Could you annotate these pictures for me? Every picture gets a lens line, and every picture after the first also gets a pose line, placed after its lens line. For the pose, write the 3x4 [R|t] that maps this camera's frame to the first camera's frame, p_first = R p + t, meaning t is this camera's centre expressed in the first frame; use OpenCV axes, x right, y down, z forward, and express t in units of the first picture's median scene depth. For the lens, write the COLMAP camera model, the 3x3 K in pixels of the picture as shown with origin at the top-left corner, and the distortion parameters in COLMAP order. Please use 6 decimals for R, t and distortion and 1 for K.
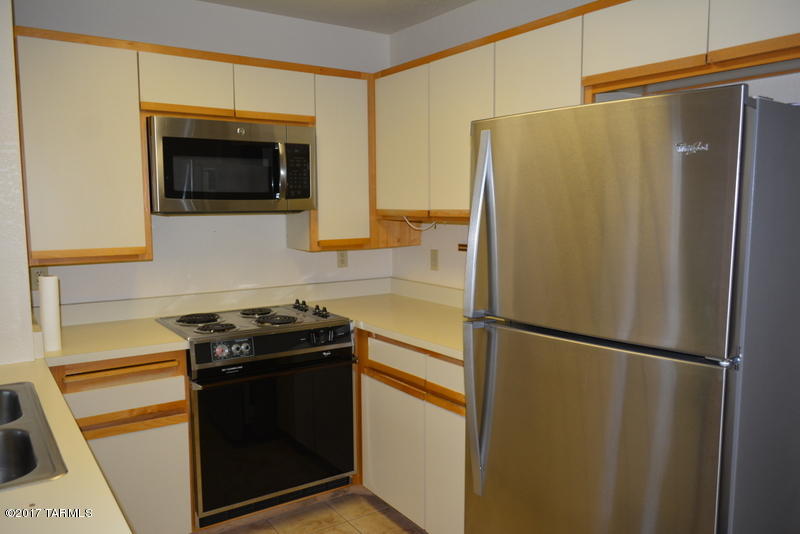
lens RADIAL K [[622.5, 0, 401.1], [0, 622.5, 277.3], [0, 0, 1]] dist [-0.012178, 0.000930]
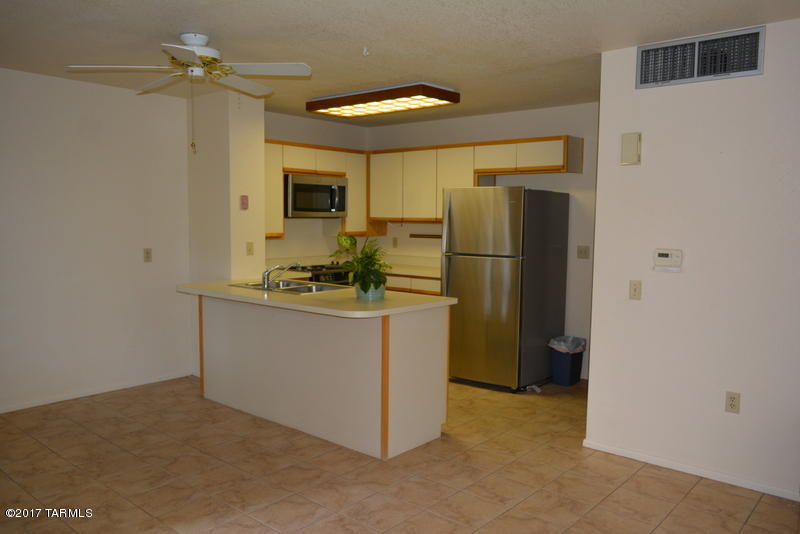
lens RADIAL K [[622.5, 0, 401.1], [0, 622.5, 277.3], [0, 0, 1]] dist [-0.012178, 0.000930]
pose [[0.967134, -0.009874, 0.254074, -0.517876], [0.013239, 0.999846, -0.011538, 0.126707], [-0.253921, 0.014522, 0.967116, -1.121799]]
